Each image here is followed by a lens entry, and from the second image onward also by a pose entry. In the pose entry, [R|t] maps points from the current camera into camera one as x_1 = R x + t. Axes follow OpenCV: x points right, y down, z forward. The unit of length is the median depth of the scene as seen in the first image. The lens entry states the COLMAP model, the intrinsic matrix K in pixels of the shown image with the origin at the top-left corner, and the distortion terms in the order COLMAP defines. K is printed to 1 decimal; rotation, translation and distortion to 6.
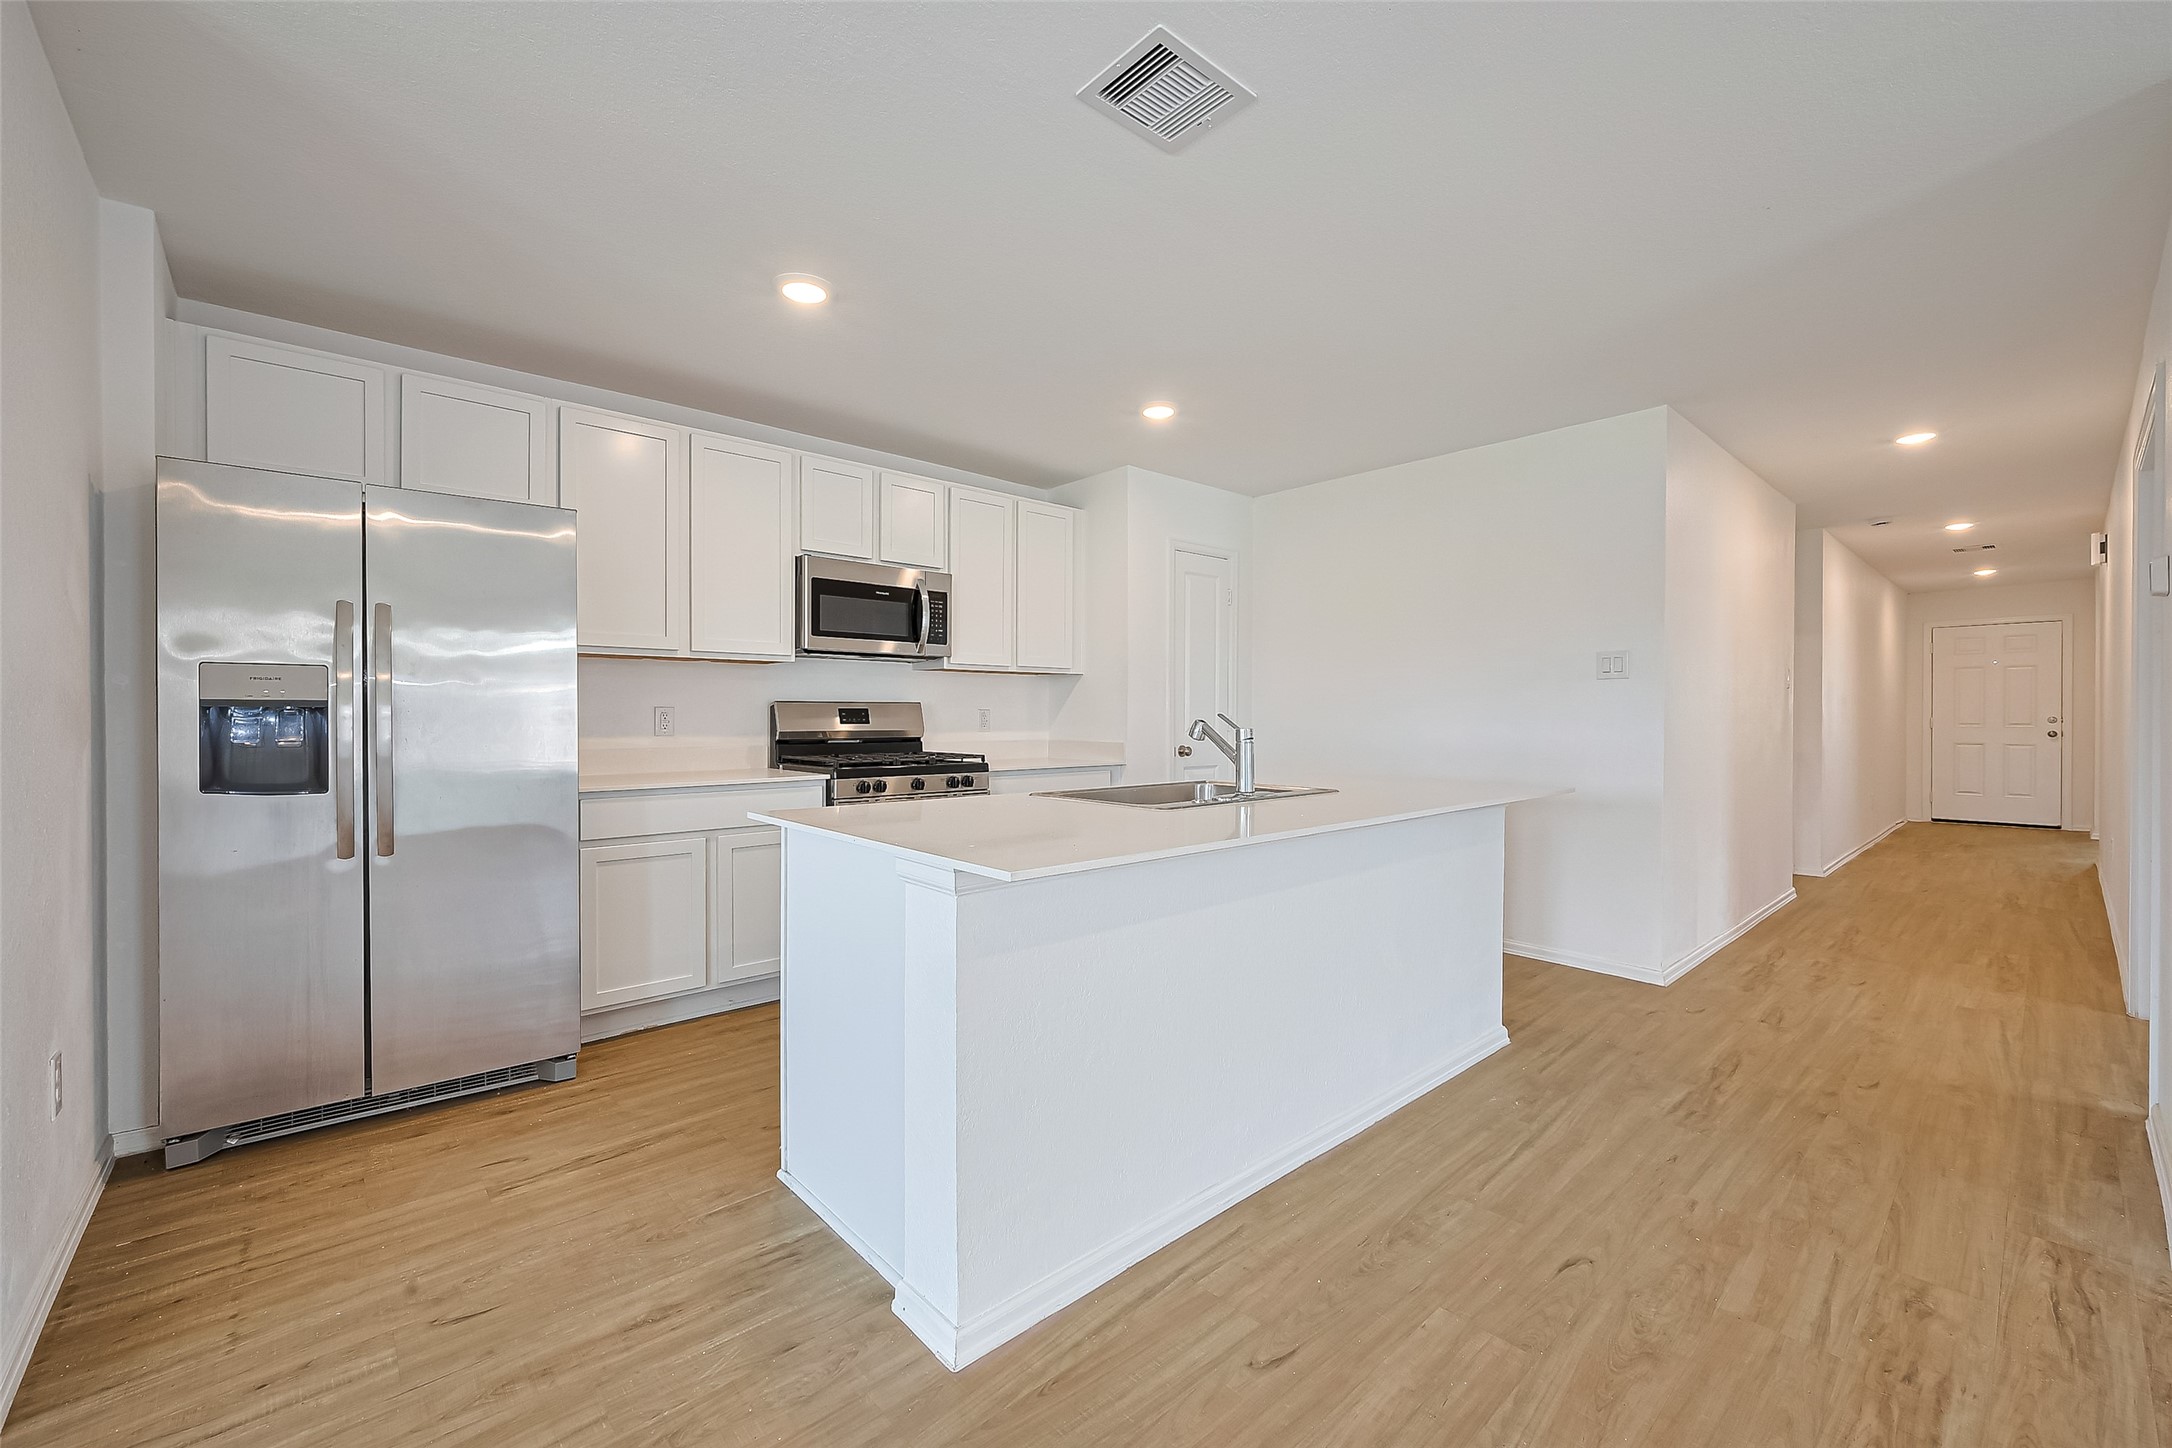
lens RADIAL K [[877.3, 0, 1090.9], [0, 877.3, 721.9], [0, 0, 1]] dist [-0.000402, -0.000115]
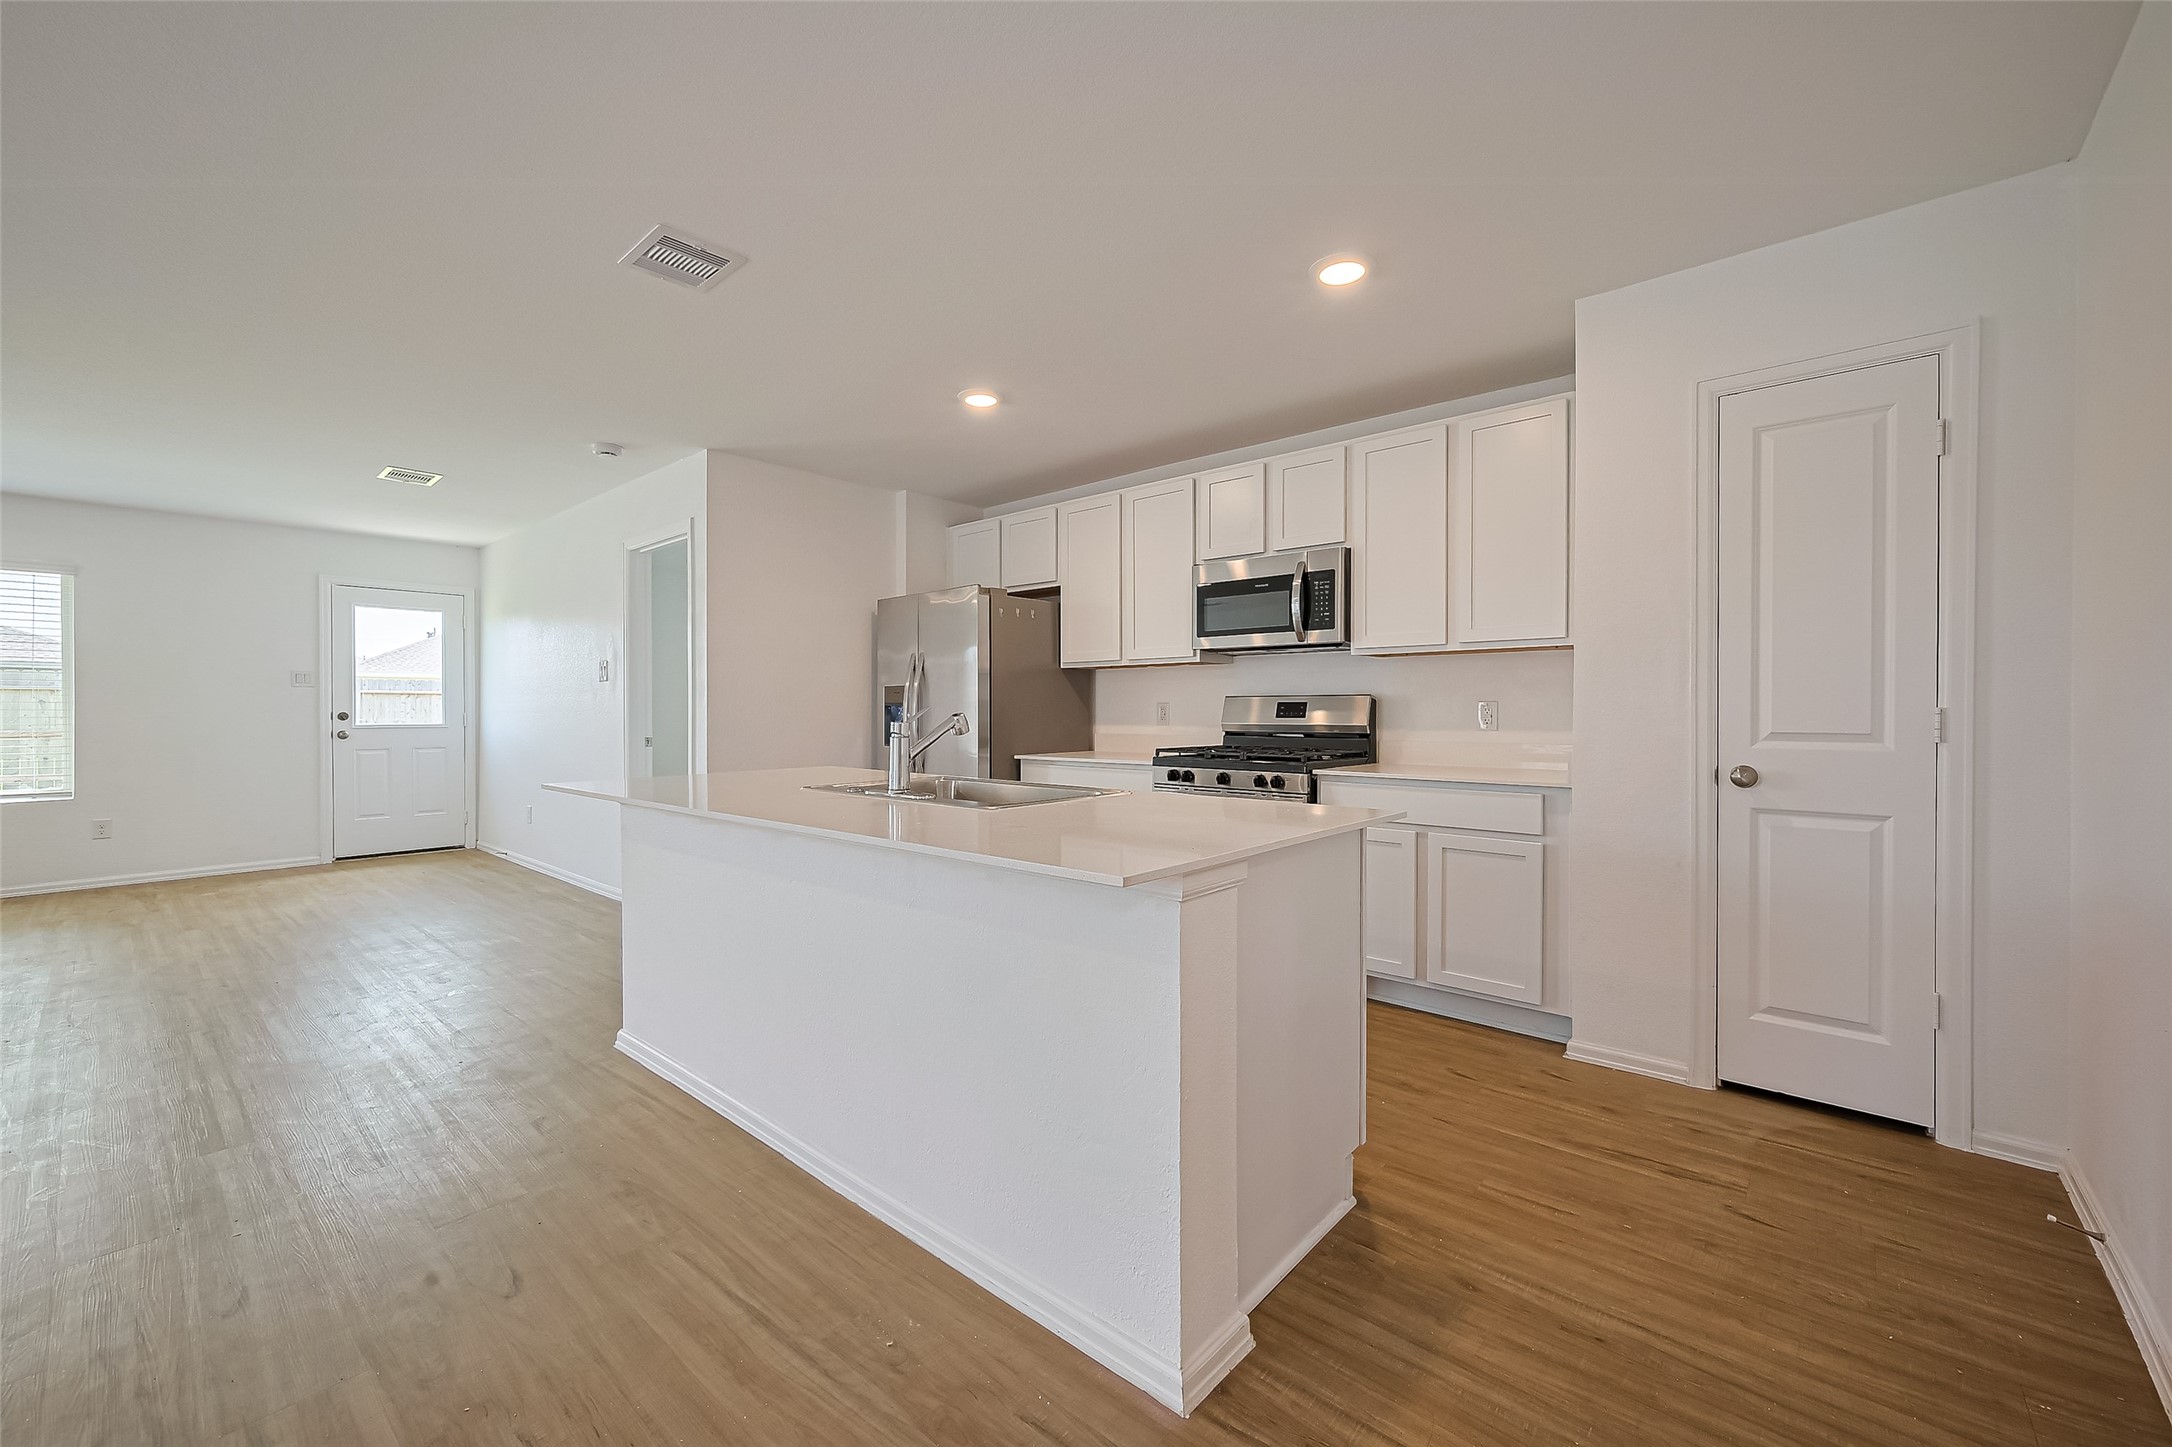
lens RADIAL K [[862.2, 0, 1074.8], [0, 862.2, 712.9], [0, 0, 1]] dist [-0.000564, 0.000171]
pose [[0.111781, 0.003699, -0.993726, 0.739577], [-0.006625, 0.999974, 0.002977, -0.004778], [0.993711, 0.006251, 0.111803, 0.714967]]
